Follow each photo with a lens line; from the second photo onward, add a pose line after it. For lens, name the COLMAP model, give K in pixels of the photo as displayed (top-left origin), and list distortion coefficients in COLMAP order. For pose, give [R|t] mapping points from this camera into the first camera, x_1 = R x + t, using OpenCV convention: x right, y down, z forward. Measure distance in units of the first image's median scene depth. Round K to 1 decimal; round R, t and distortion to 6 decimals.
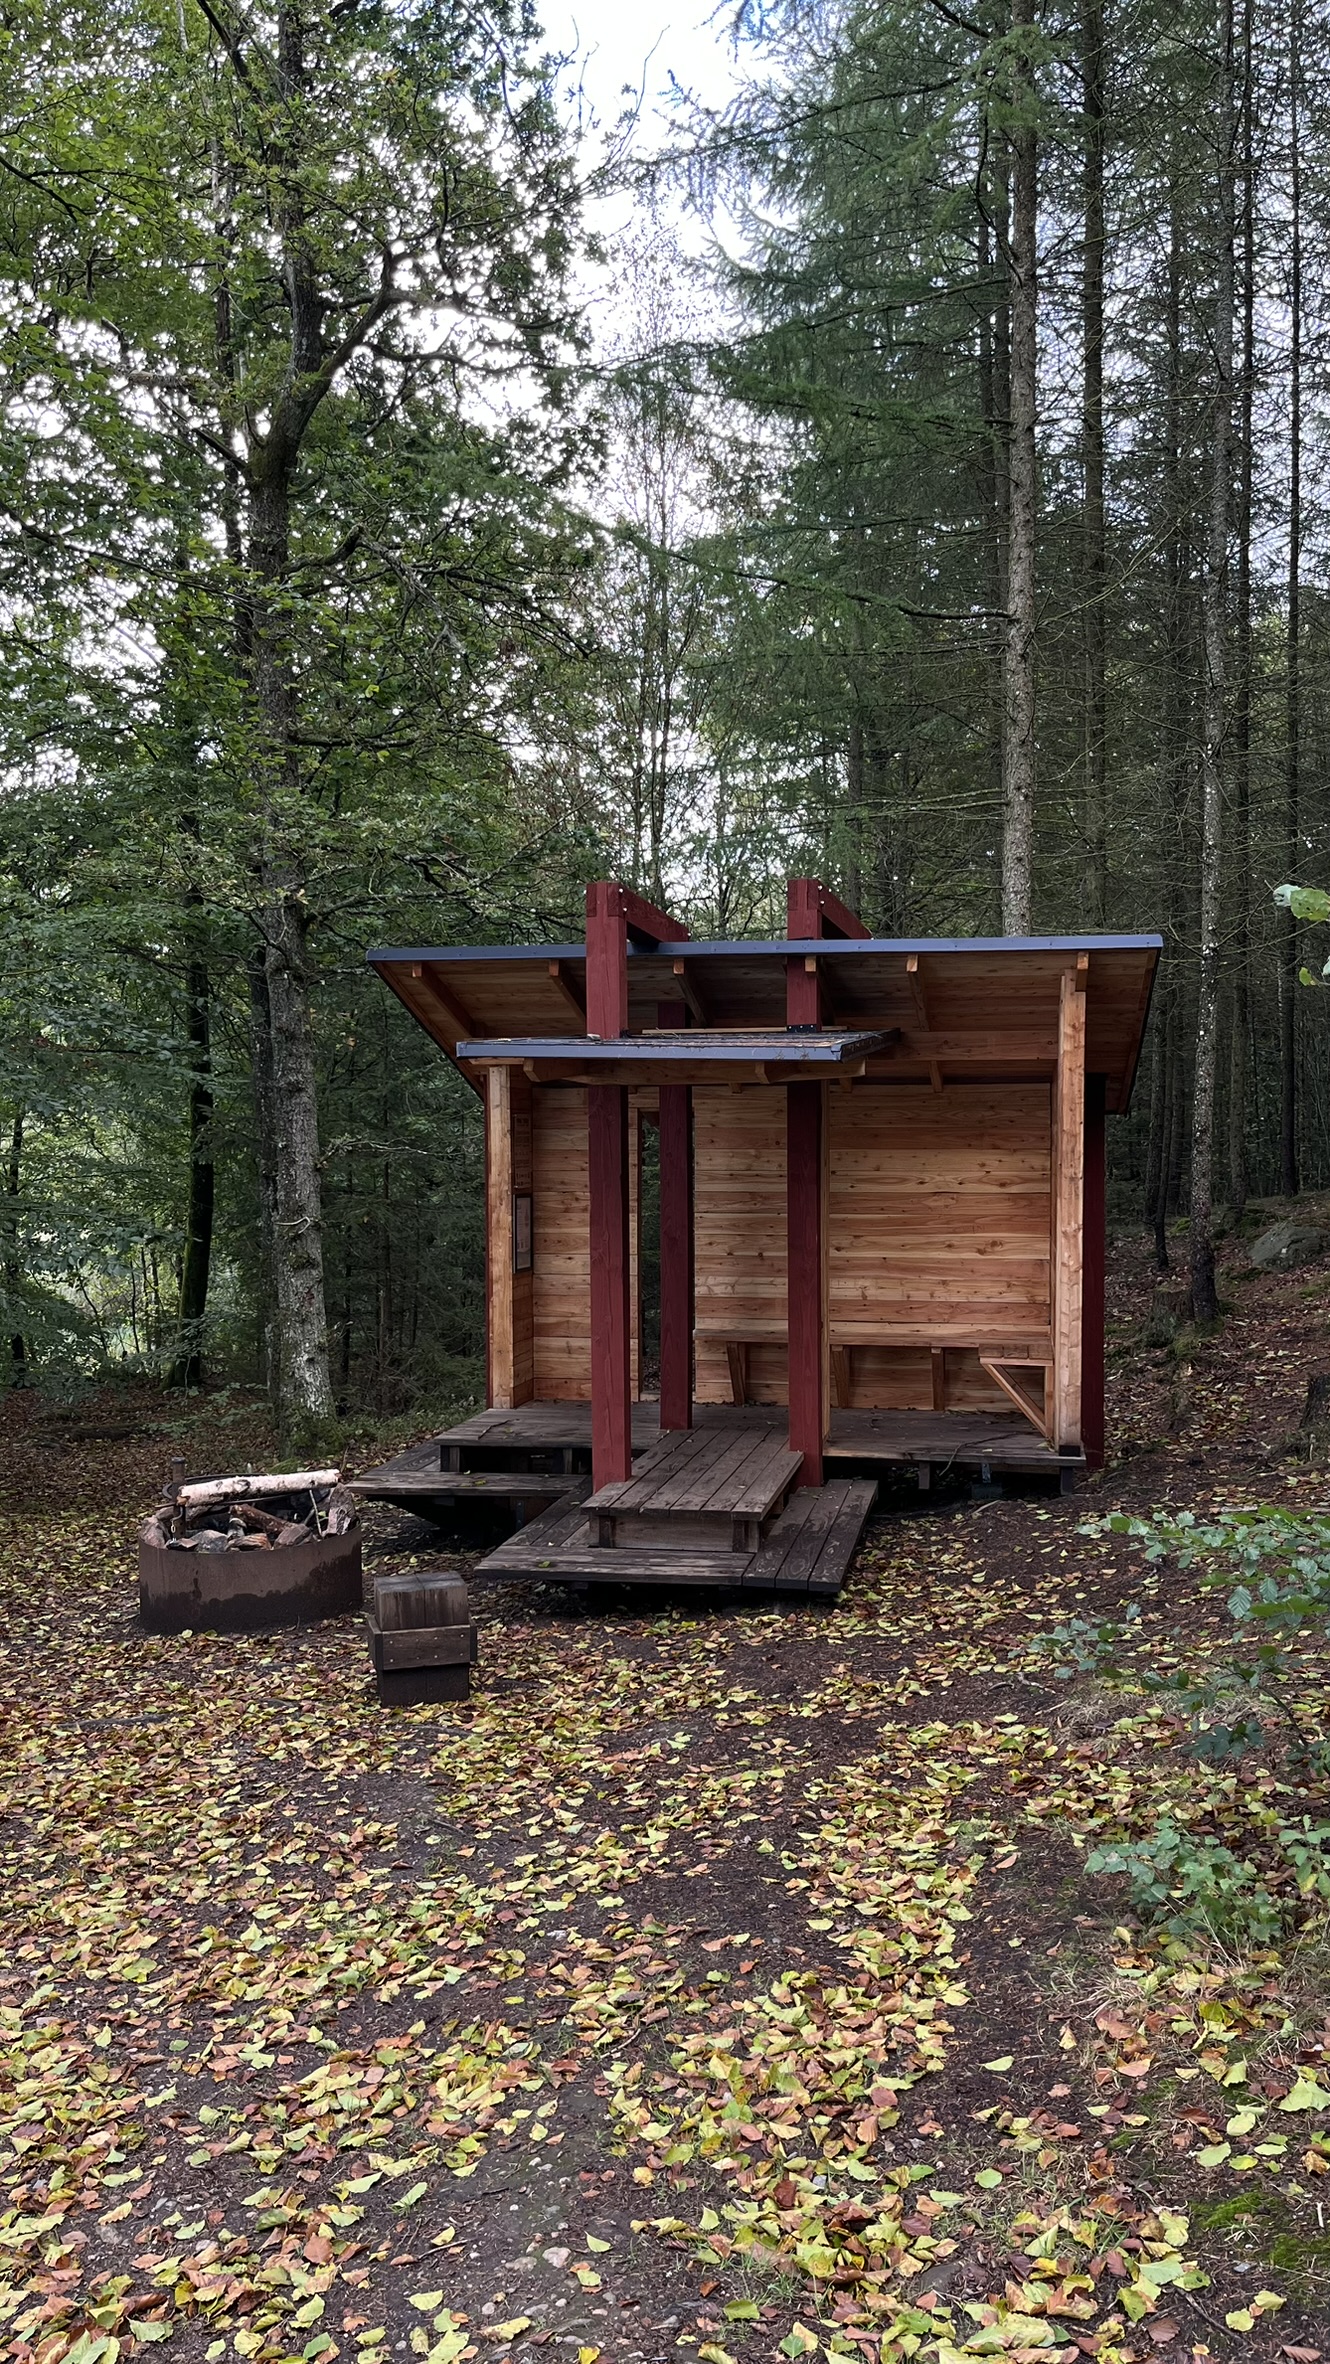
lens RADIAL K [[1794.8, 0, 671.8], [0, 1794.8, 1160.7], [0, 0, 1]] dist [0.031559, -0.011439]
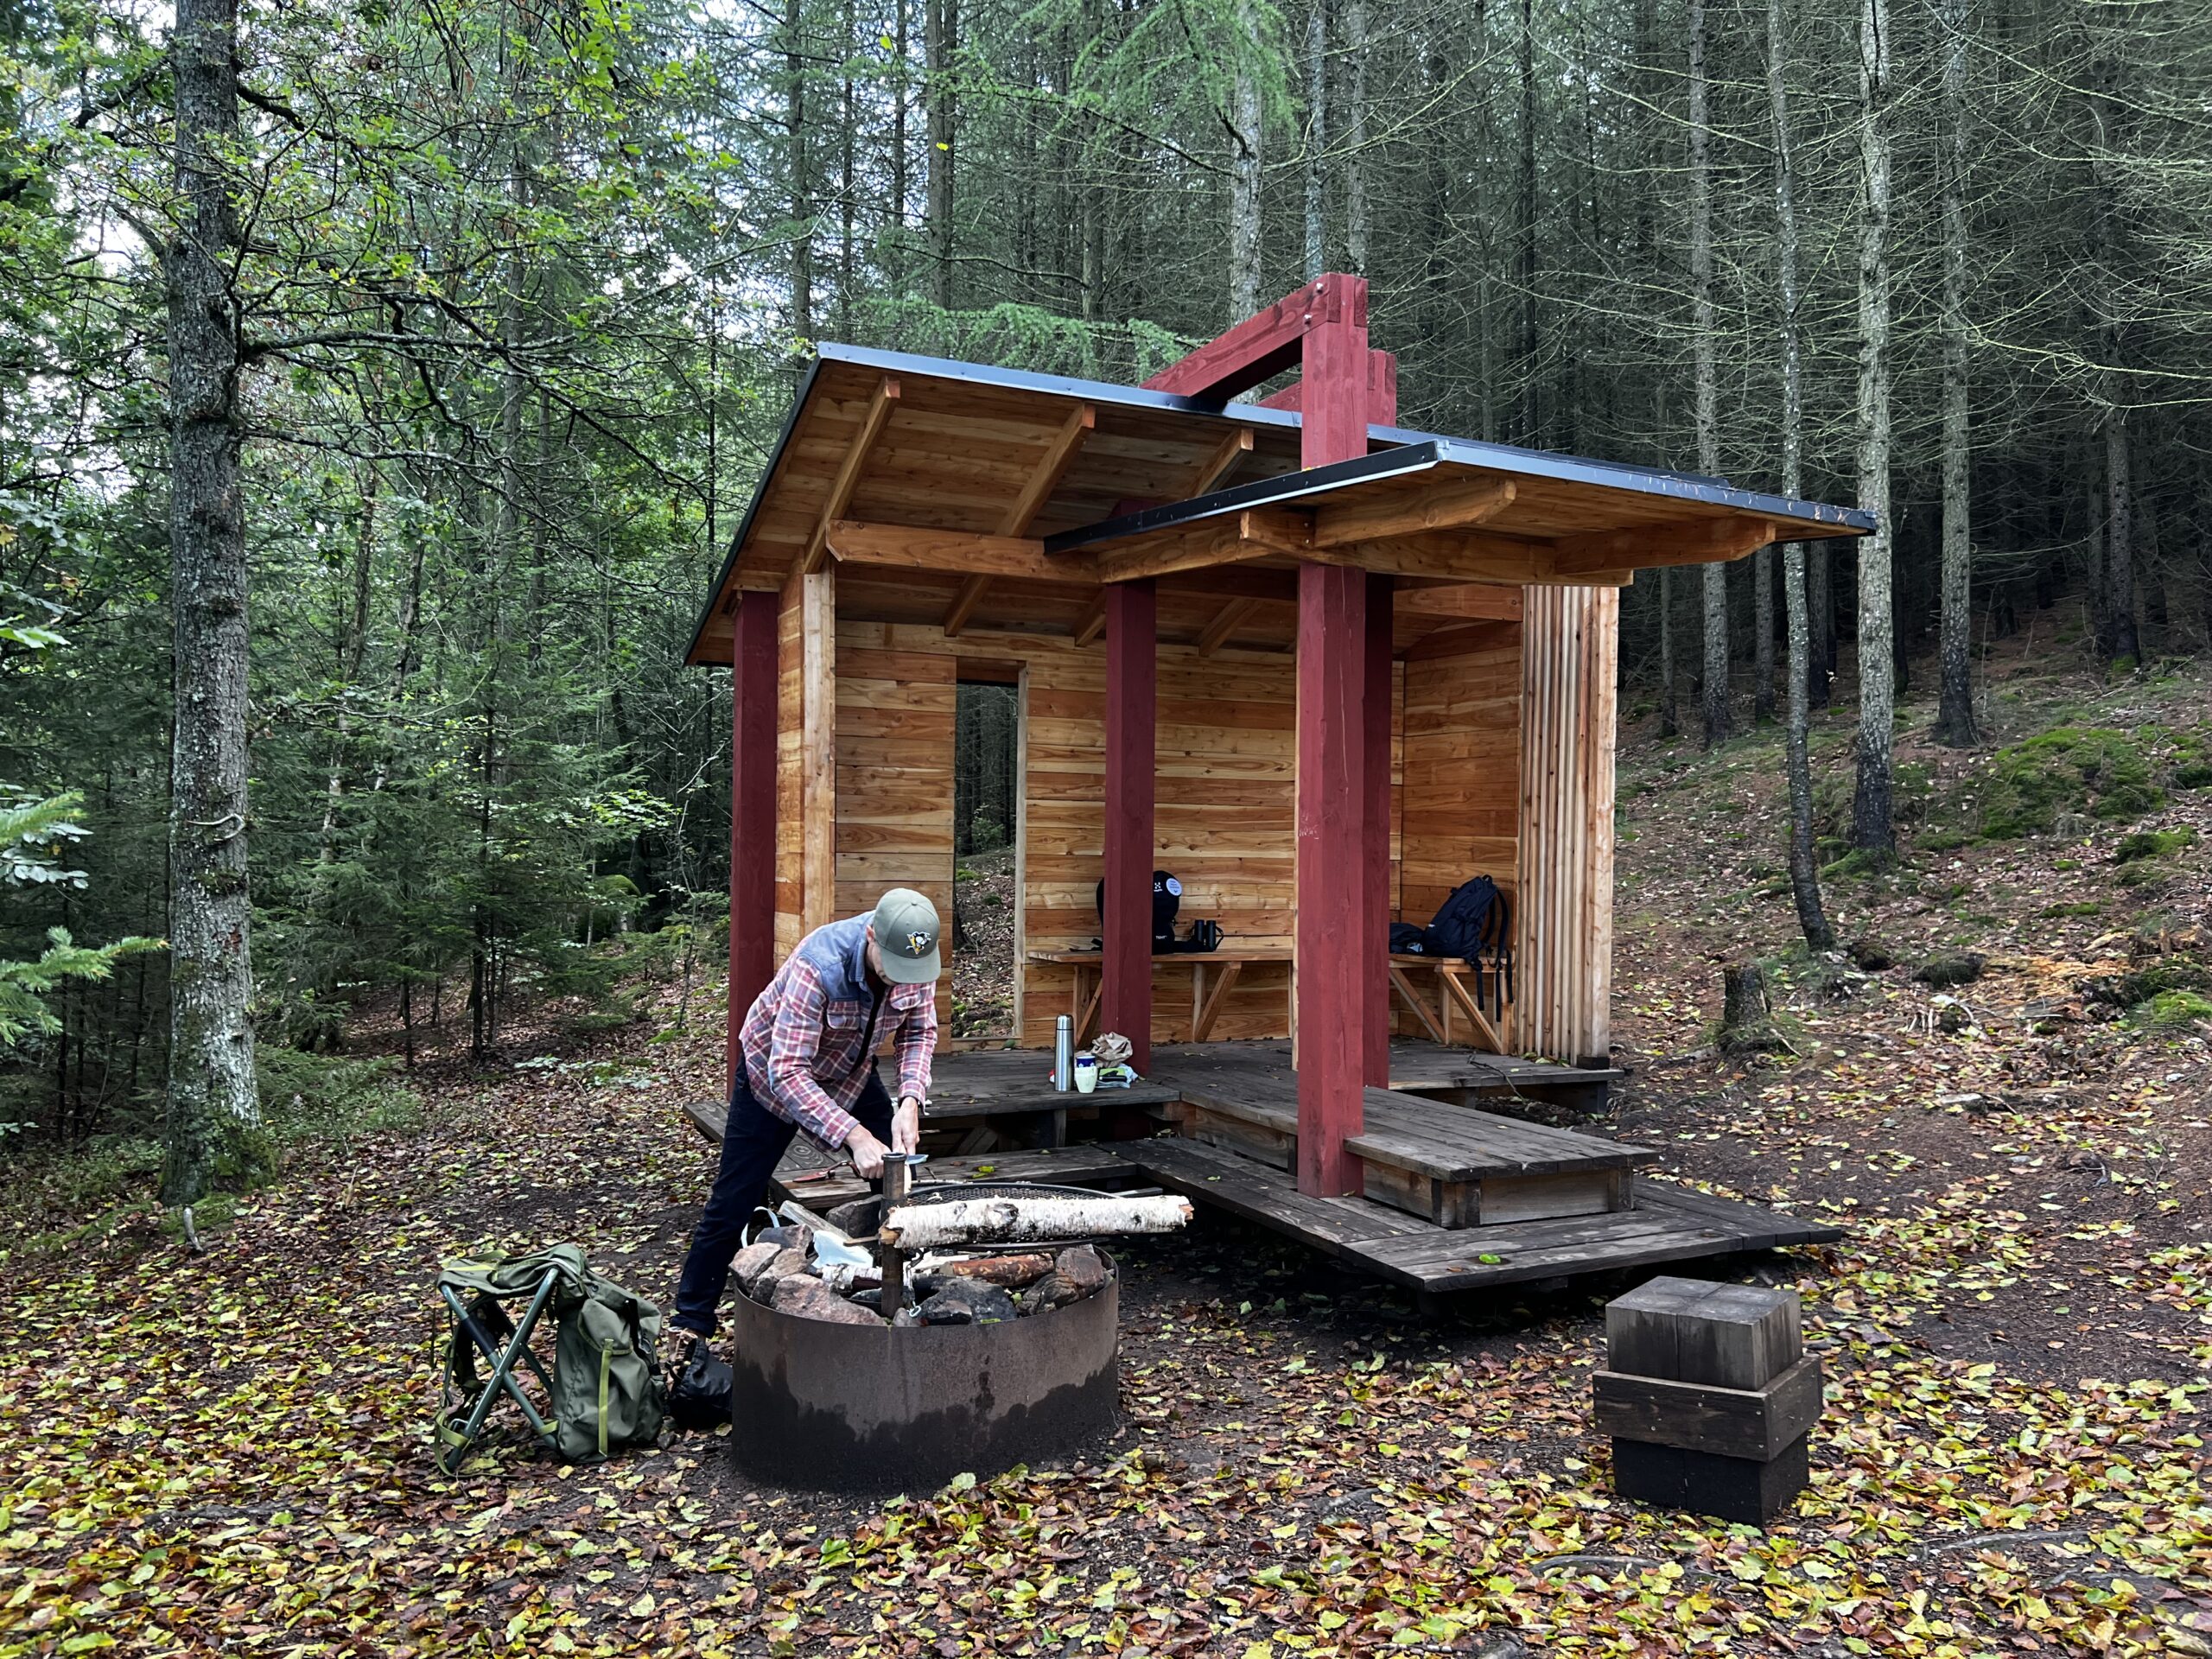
lens RADIAL K [[1666.2, 0, 1106.0], [0, 1666.2, 829.5], [0, 0, 1]] dist [0.051649, -0.058756]
pose [[0.799596, 0.023144, 0.600092, -0.538067], [-0.010304, 0.999639, -0.024823, 0.083159], [-0.600450, 0.013665, 0.799545, 0.580294]]
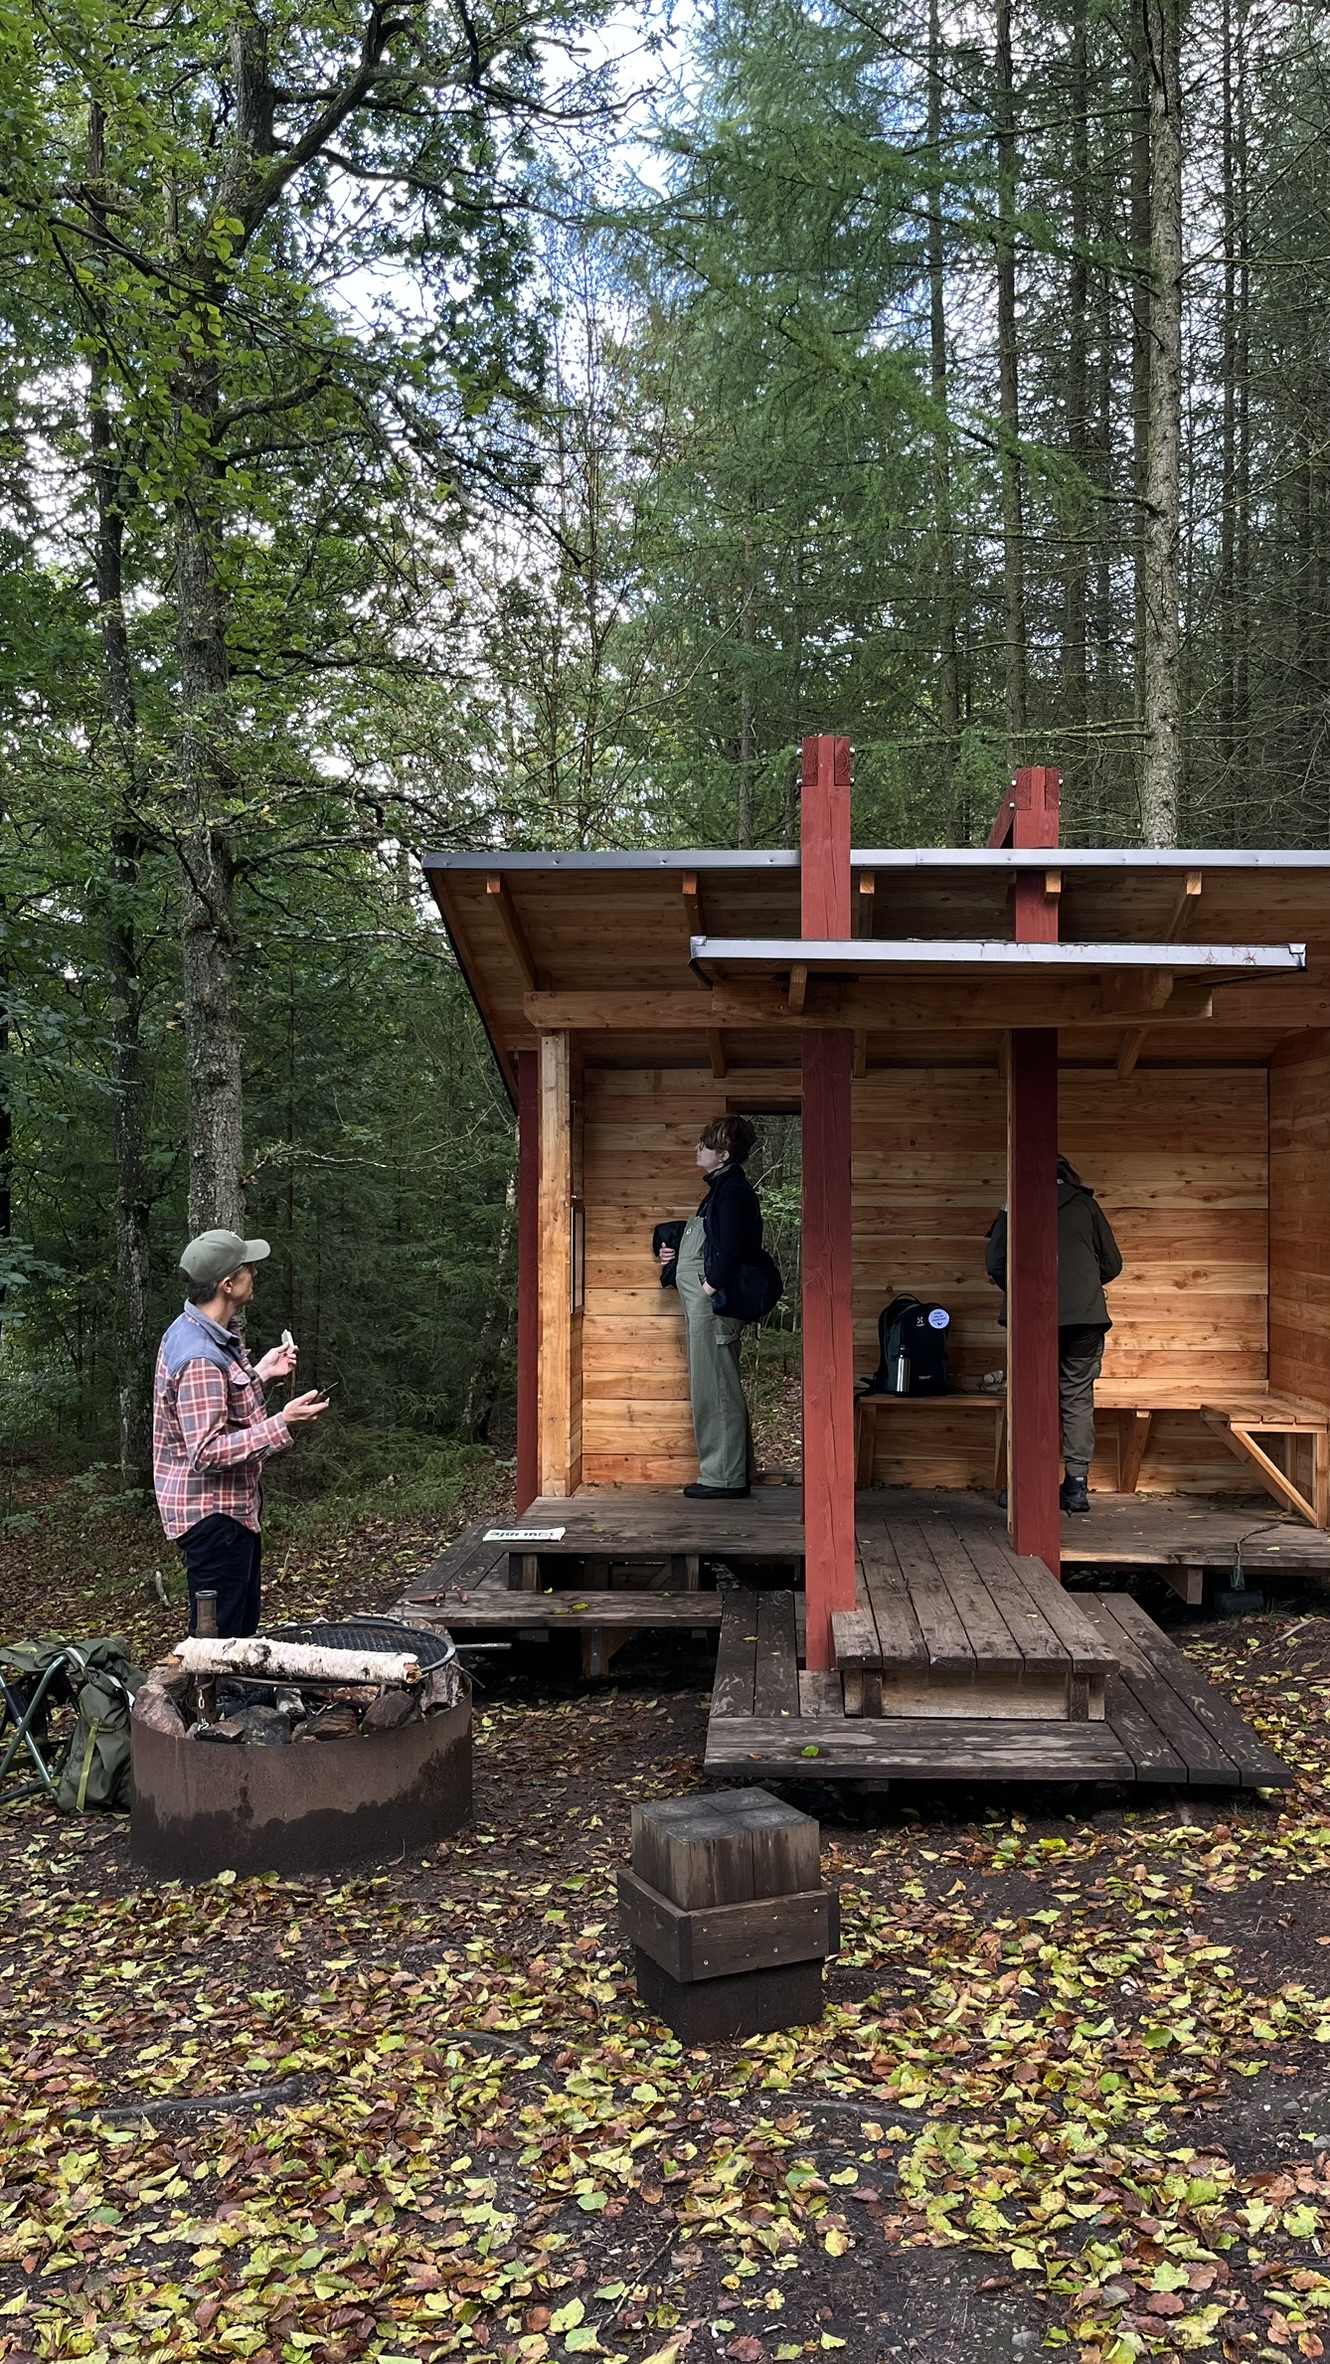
lens RADIAL K [[1794.8, 0, 671.8], [0, 1794.8, 1160.7], [0, 0, 1]] dist [0.031559, -0.011439]
pose [[0.990628, 0.011073, 0.136139, -0.205028], [-0.006162, 0.999317, -0.036437, 0.036244], [-0.136450, 0.035256, 0.990019, 0.352012]]
